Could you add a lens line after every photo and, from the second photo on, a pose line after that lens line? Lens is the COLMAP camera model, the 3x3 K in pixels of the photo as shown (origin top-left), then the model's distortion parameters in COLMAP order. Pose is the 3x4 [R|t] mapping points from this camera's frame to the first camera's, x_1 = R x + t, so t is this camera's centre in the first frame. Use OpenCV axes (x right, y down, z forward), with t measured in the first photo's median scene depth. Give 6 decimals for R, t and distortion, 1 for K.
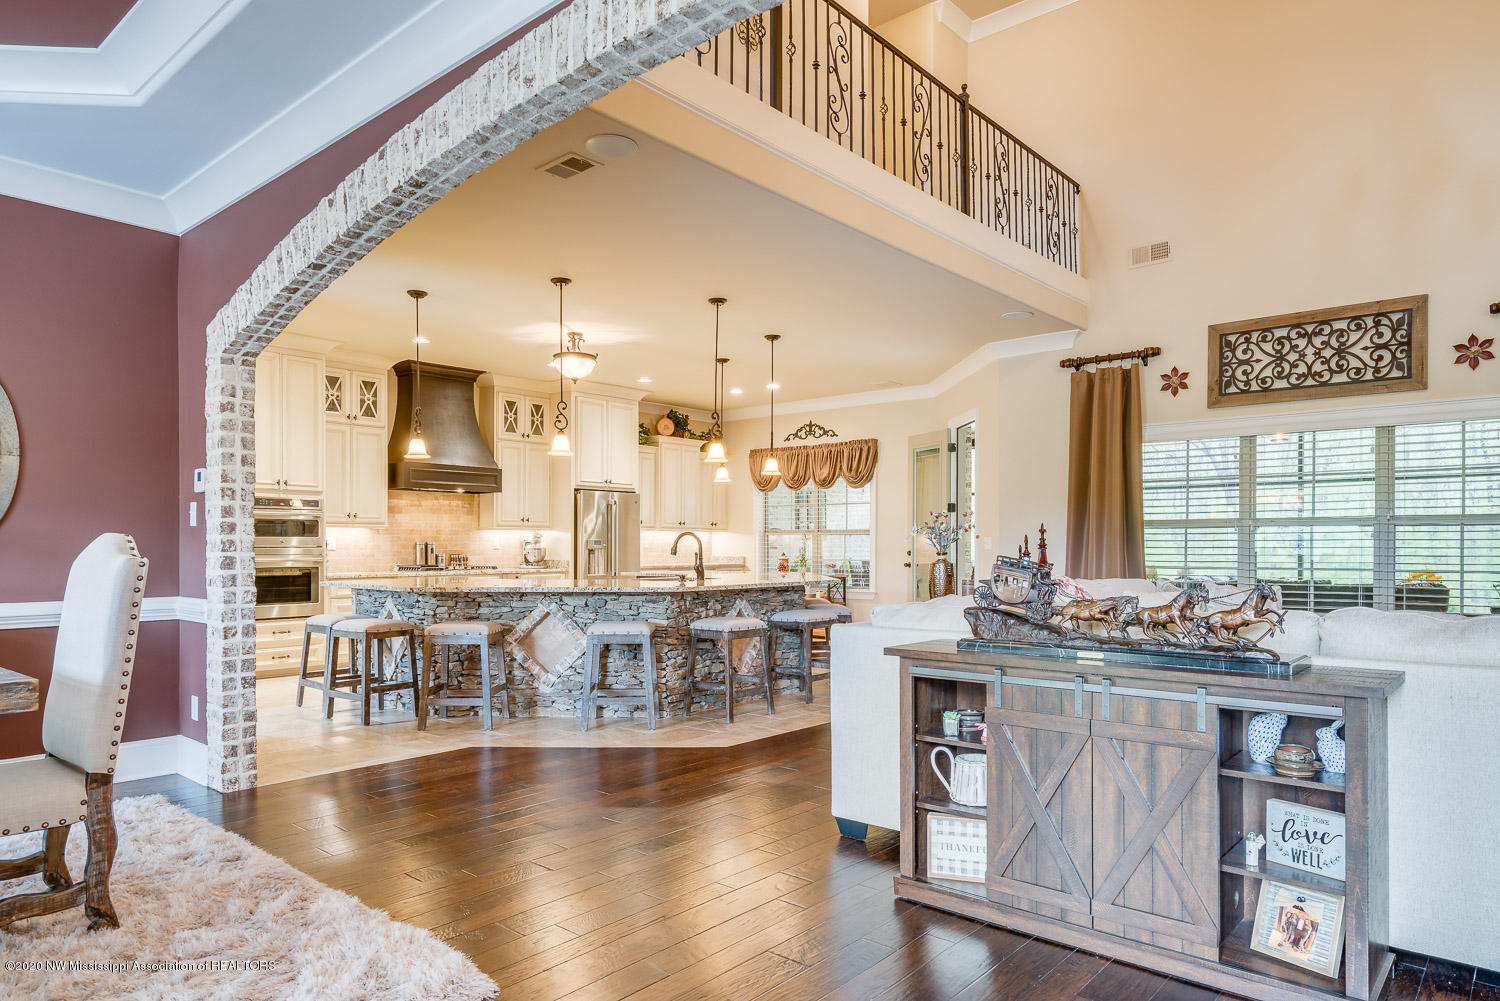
lens RADIAL K [[920.5, 0, 747.1], [0, 920.5, 542.7], [0, 0, 1]] dist [-0.000254, -0.000067]
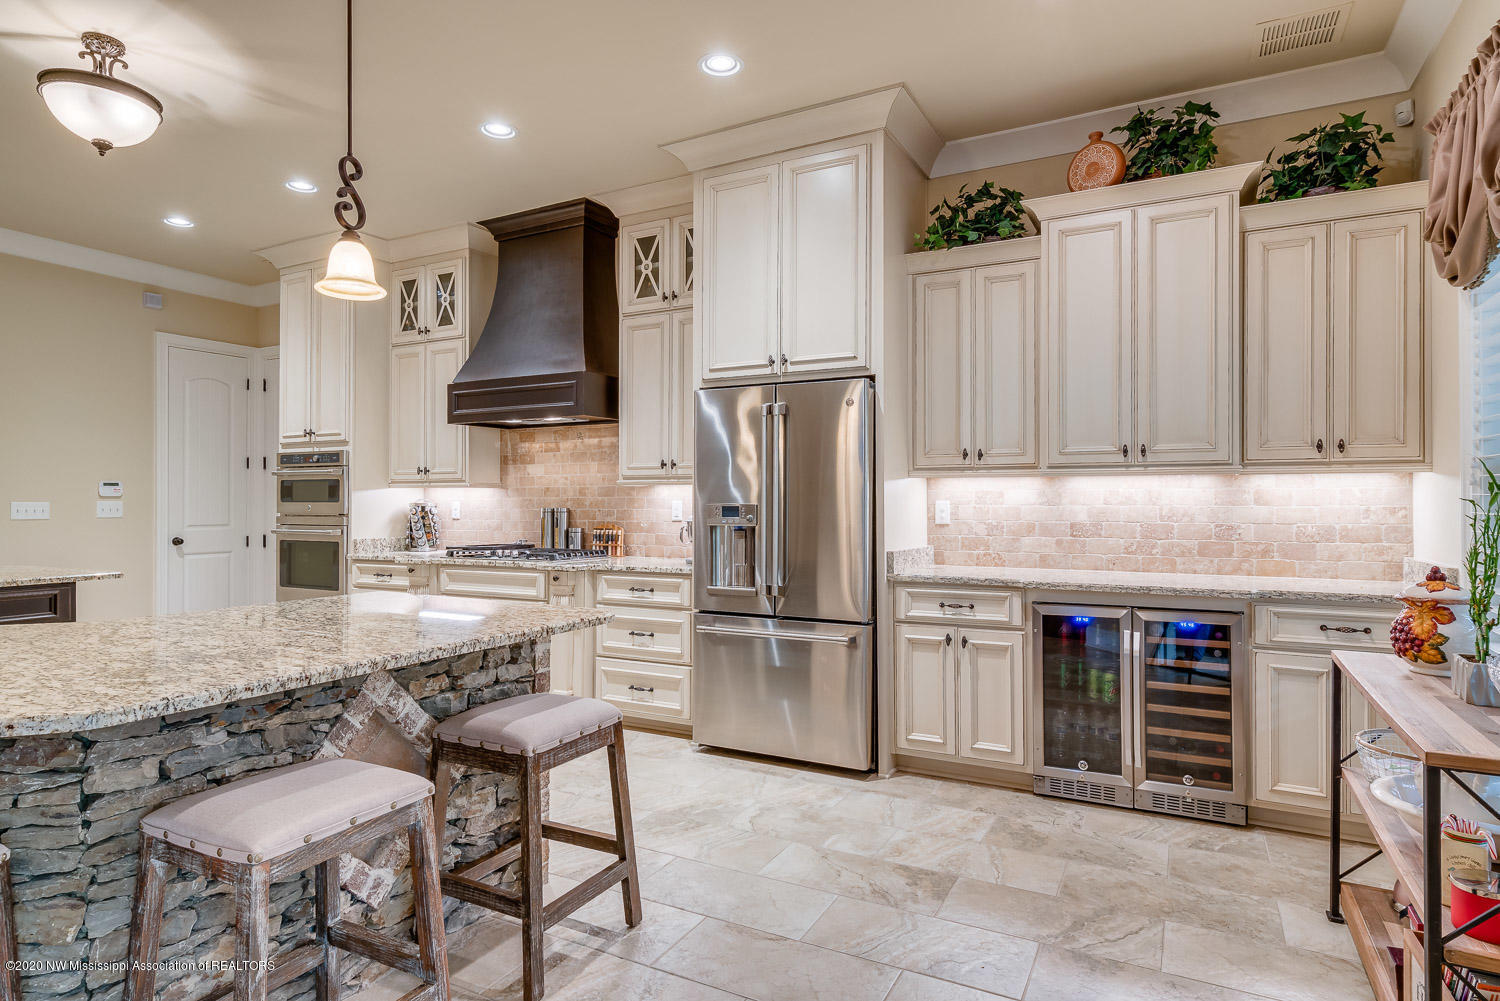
lens RADIAL K [[811.0, 0, 747.0], [0, 811.0, 500.9], [0, 0, 1]] dist [-0.007768, 0.003688]
pose [[0.236051, -0.001978, -0.971739, 0.206248], [0.004274, 0.999990, -0.000998, -0.004318], [0.971731, -0.003917, 0.236057, 0.970782]]
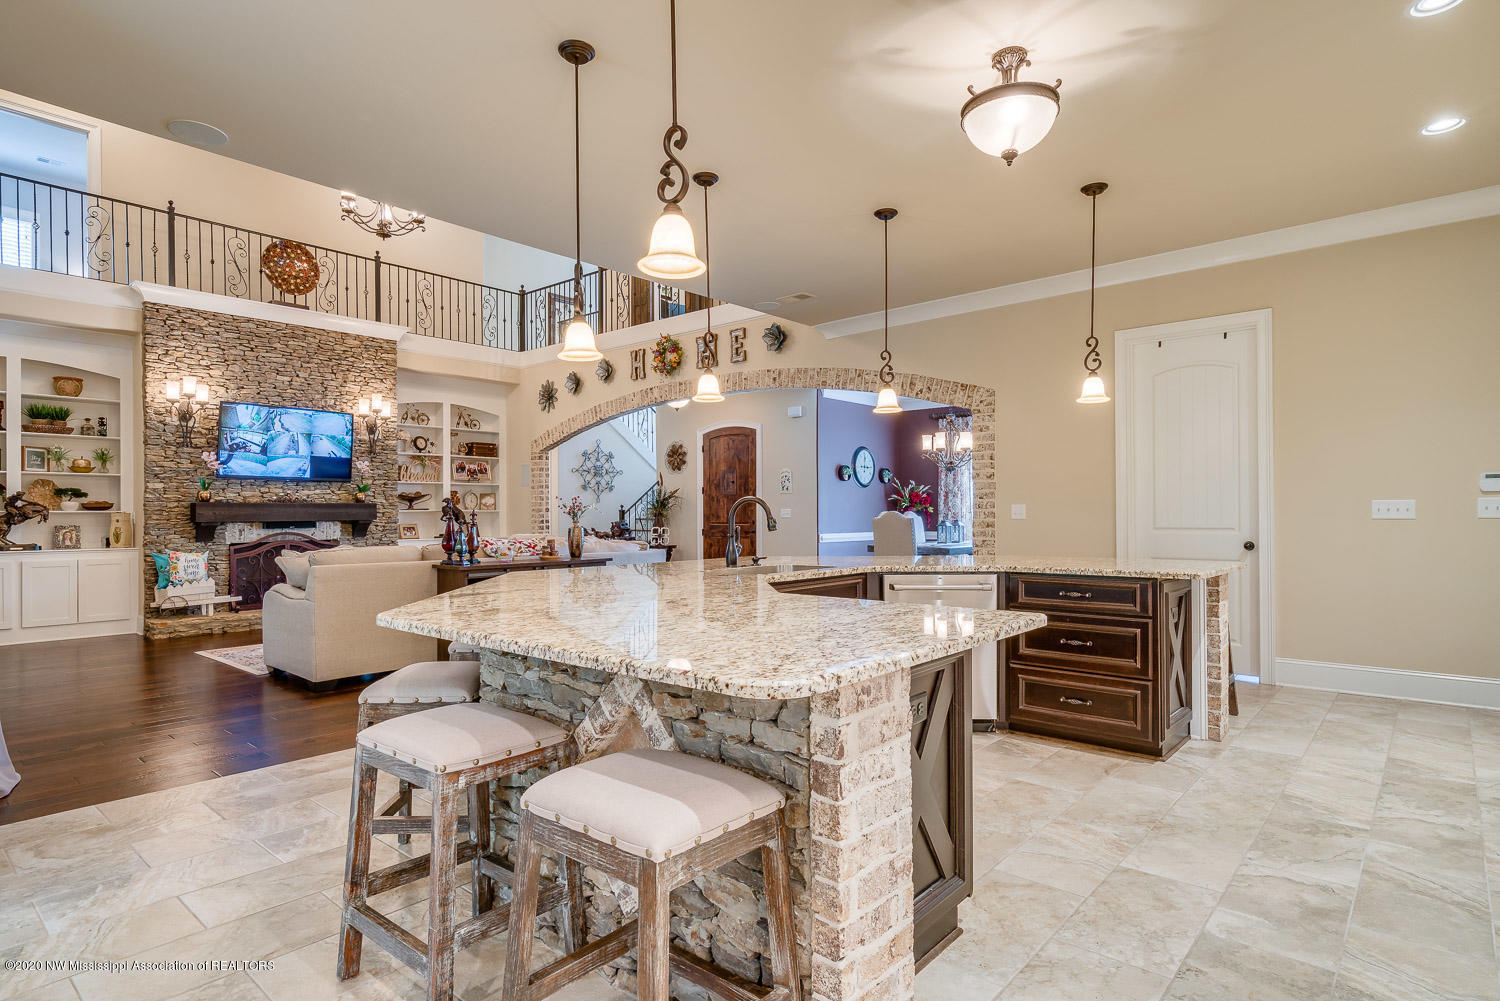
lens RADIAL K [[811.0, 0, 756.7], [0, 811.0, 508.4], [0, 0, 1]] dist [-0.007768, 0.003688]
pose [[-0.999905, 0.005609, -0.012627, -0.044140], [0.005755, 0.999916, -0.011586, 0.002637], [0.012561, -0.011657, -0.999853, 1.123081]]
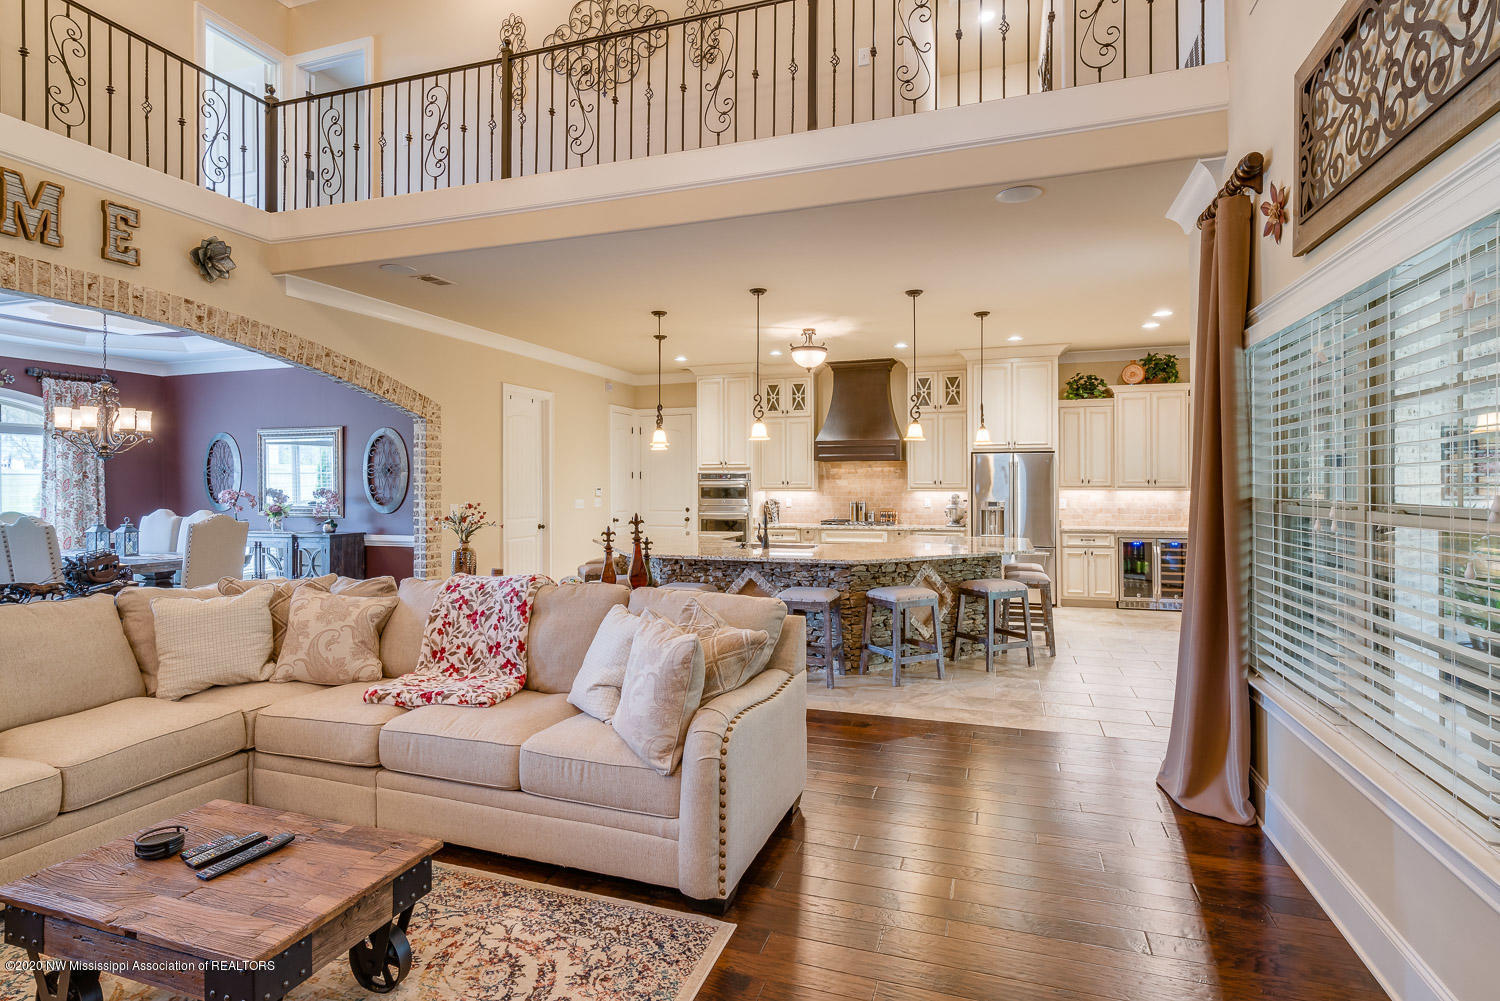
lens RADIAL K [[762.7, 0, 740.4], [0, 762.7, 480.6], [0, 0, 1]] dist [0.003477, 0.000677]
pose [[0.387168, -0.005741, -0.921991, 0.539358], [0.005582, 0.999977, -0.003883, -0.025616], [0.921992, -0.003643, 0.387191, 0.434941]]
